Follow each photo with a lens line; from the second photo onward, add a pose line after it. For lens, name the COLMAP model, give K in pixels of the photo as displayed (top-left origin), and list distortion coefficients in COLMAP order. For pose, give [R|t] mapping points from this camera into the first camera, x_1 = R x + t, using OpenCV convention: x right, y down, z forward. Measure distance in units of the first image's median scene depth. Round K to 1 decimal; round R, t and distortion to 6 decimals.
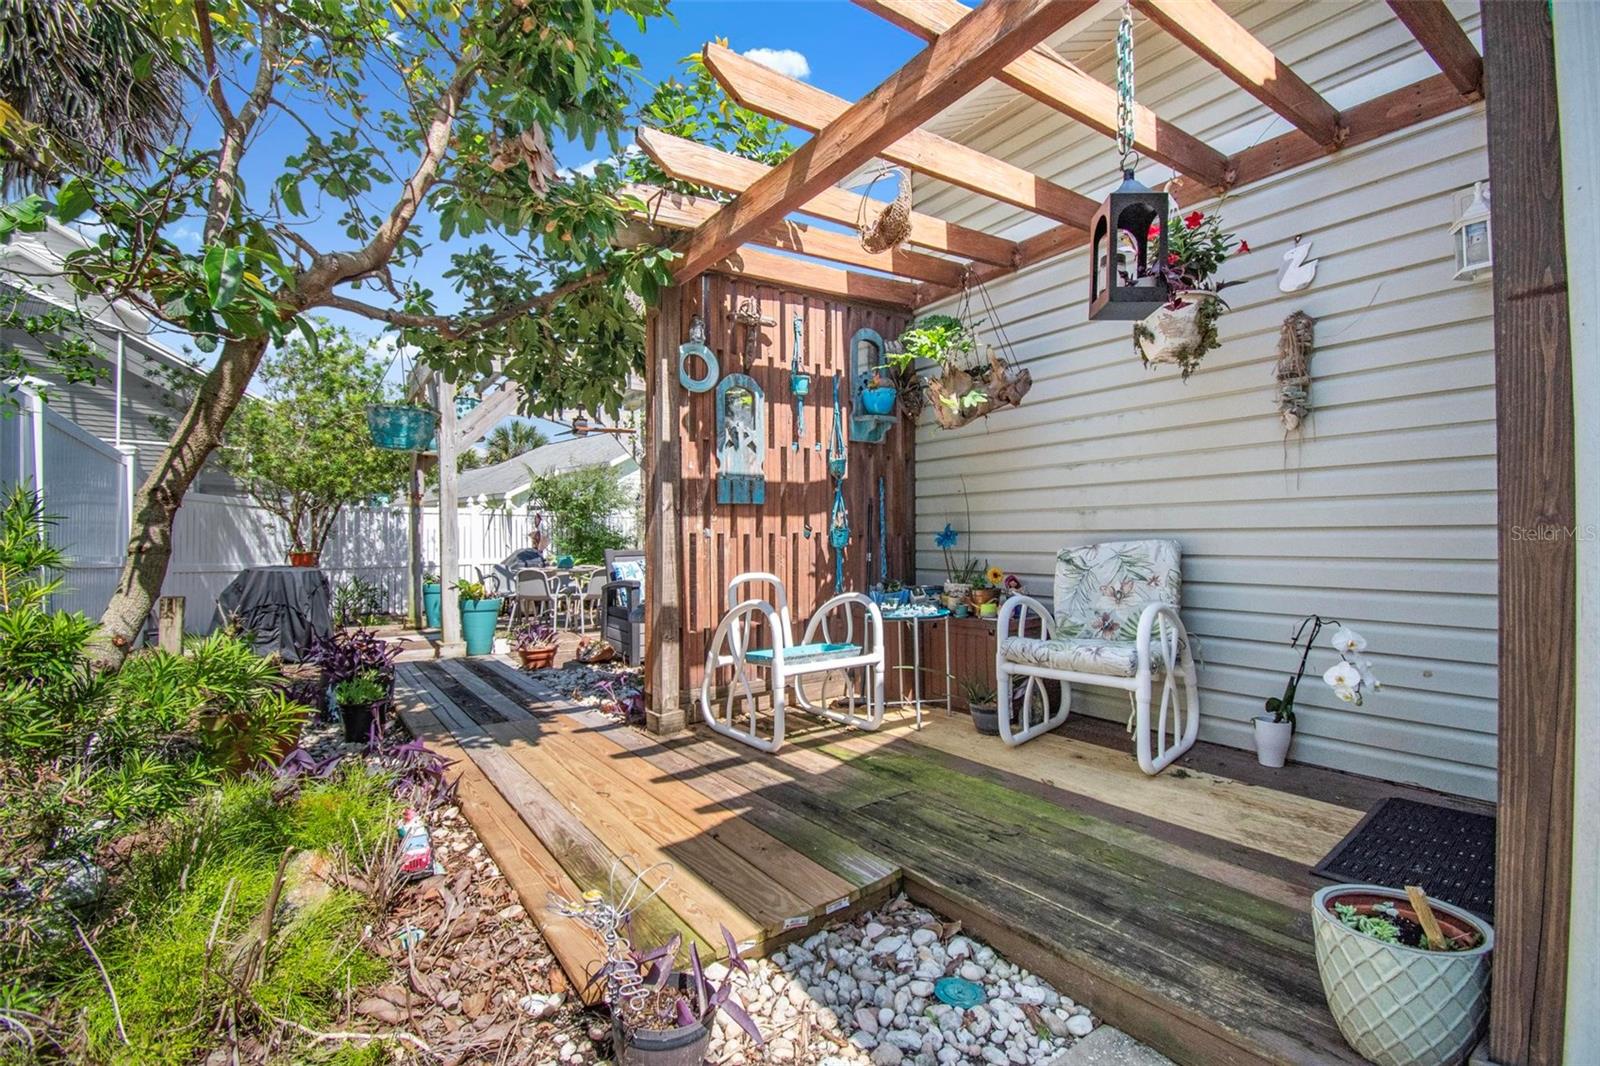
lens RADIAL K [[710.5, 0, 798.6], [0, 710.5, 539.7], [0, 0, 1]] dist [-0.007620, -0.006255]
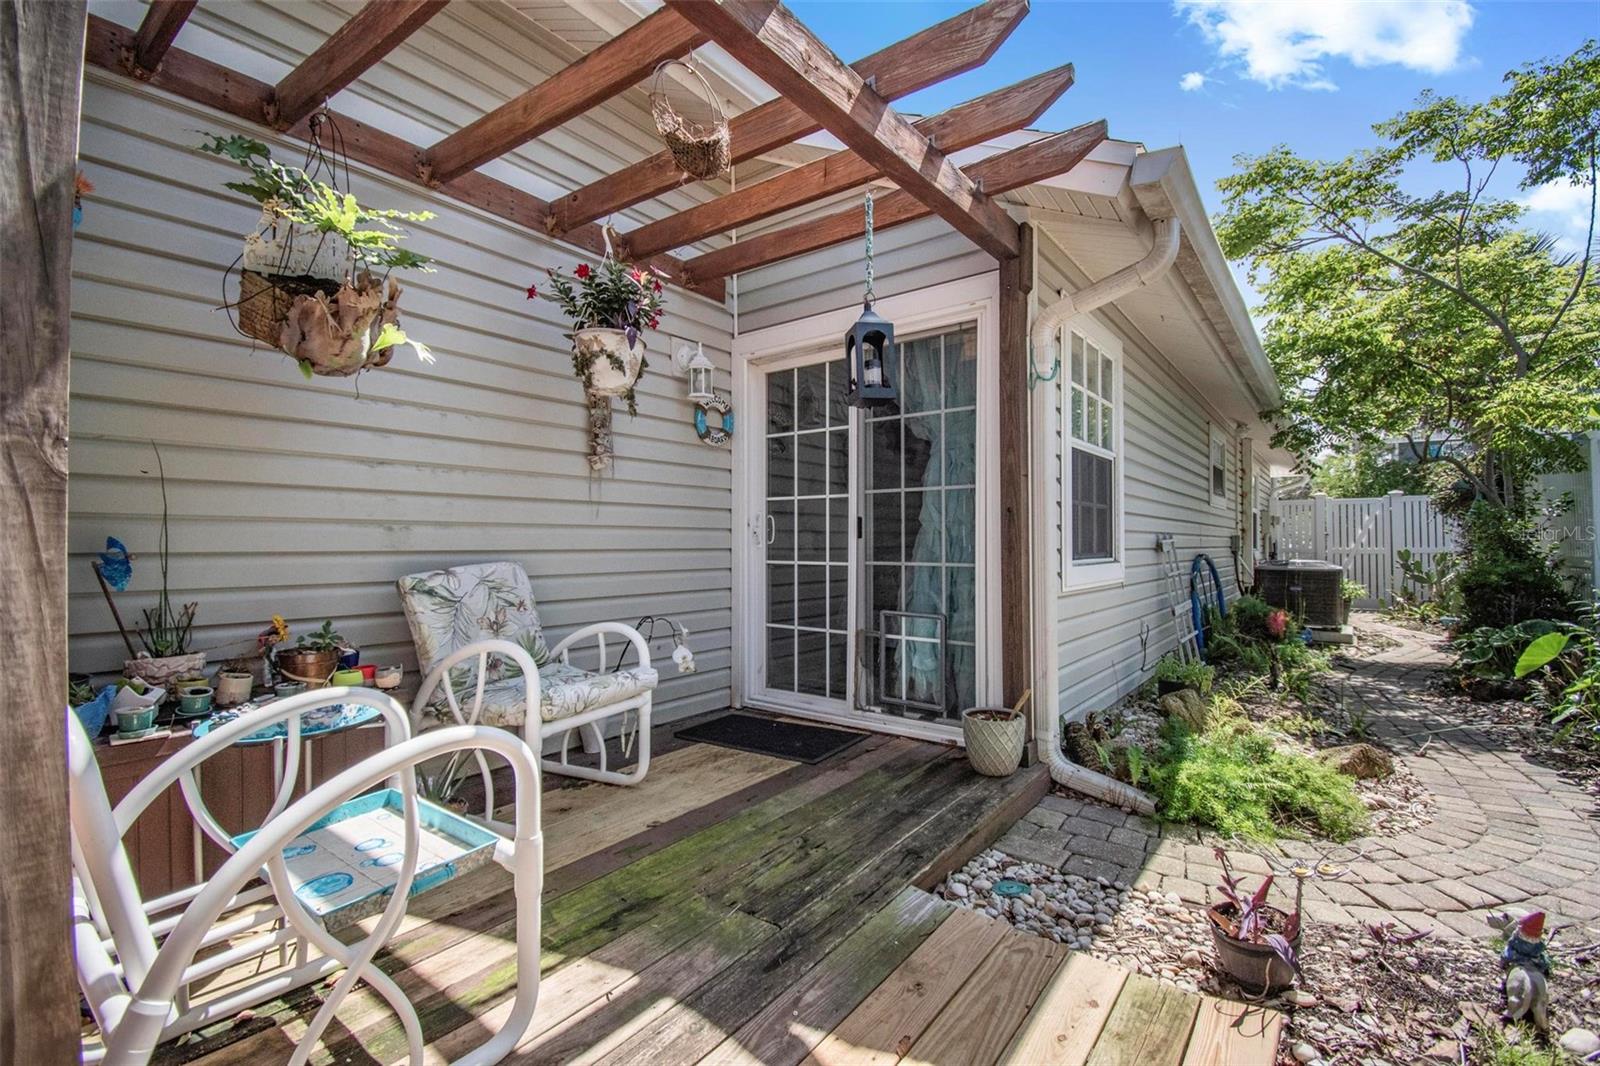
lens RADIAL K [[710.5, 0, 800.0], [0, 710.5, 532.0], [0, 0, 1]] dist [-0.007620, -0.006255]
pose [[-0.305212, 0.013023, 0.952195, -0.567397], [-0.001326, 0.999900, -0.014101, -0.029875], [-0.952284, -0.005567, -0.305164, 1.035714]]
